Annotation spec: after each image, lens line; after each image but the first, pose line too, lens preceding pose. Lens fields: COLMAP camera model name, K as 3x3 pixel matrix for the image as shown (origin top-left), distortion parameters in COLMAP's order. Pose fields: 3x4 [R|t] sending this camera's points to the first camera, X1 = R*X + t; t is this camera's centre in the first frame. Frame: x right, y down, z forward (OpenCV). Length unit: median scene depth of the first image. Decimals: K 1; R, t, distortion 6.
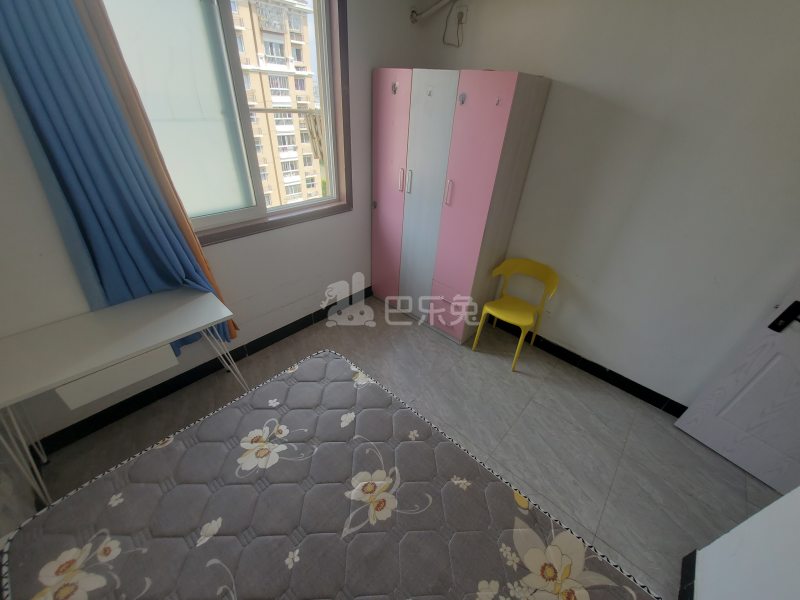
lens RADIAL K [[315.6, 0, 407.0], [0, 315.6, 306.1], [0, 0, 1]] dist [-0.000820, -0.002214]
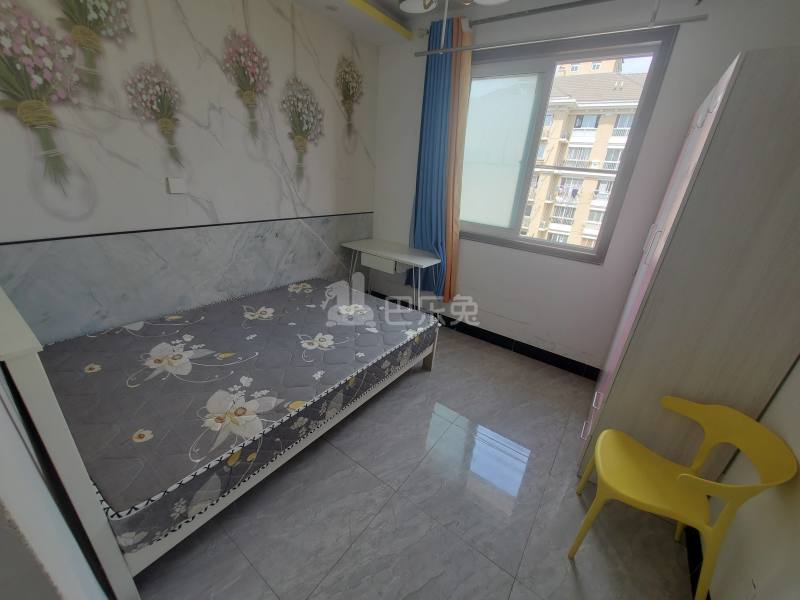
lens RADIAL K [[315.6, 0, 408.7], [0, 315.6, 305.0], [0, 0, 1]] dist [-0.000820, -0.002214]
pose [[0.121148, 0.335193, -0.934328, 0.682930], [-0.614896, 0.764259, 0.194451, -0.061135], [0.779247, 0.550957, 0.298697, 0.397231]]
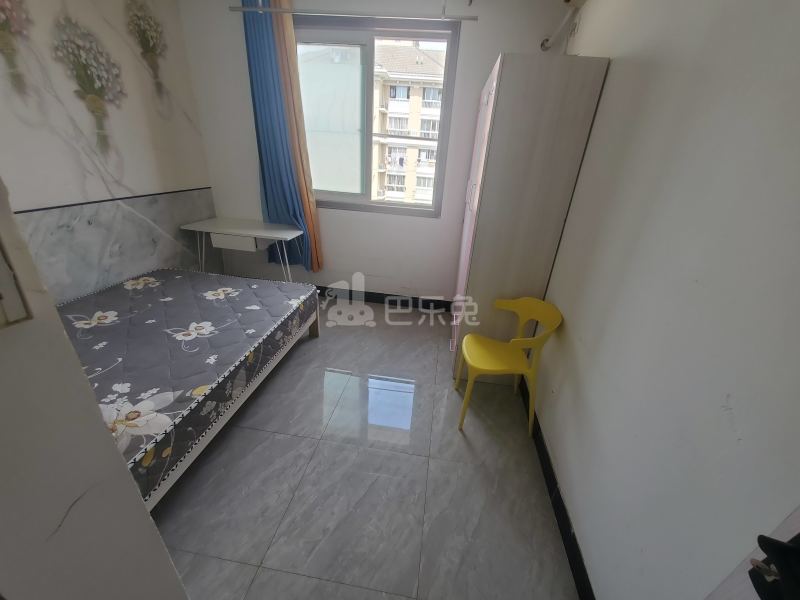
lens RADIAL K [[315.6, 0, 407.3], [0, 315.6, 303.0], [0, 0, 1]] dist [-0.000820, -0.002214]
pose [[0.564405, 0.325618, -0.758564, 0.755235], [-0.488786, 0.872337, 0.010777, -0.001315], [0.665233, 0.364693, 0.651509, 0.335411]]
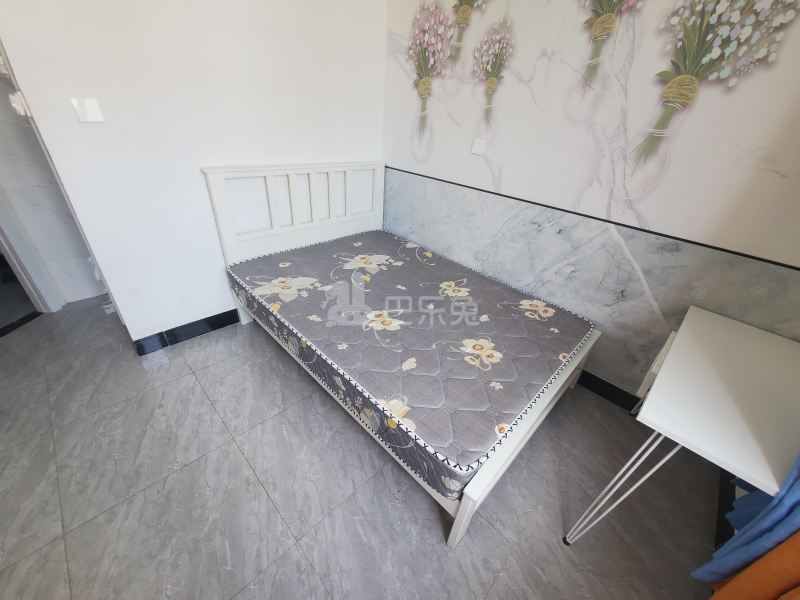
lens RADIAL K [[315.6, 0, 407.8], [0, 315.6, 305.6], [0, 0, 1]] dist [-0.000820, -0.002214]
pose [[-0.987712, -0.150237, -0.043053, -0.071940], [-0.100708, 0.401184, 0.910444, -0.346773], [-0.119510, 0.903593, -0.411385, 0.757003]]
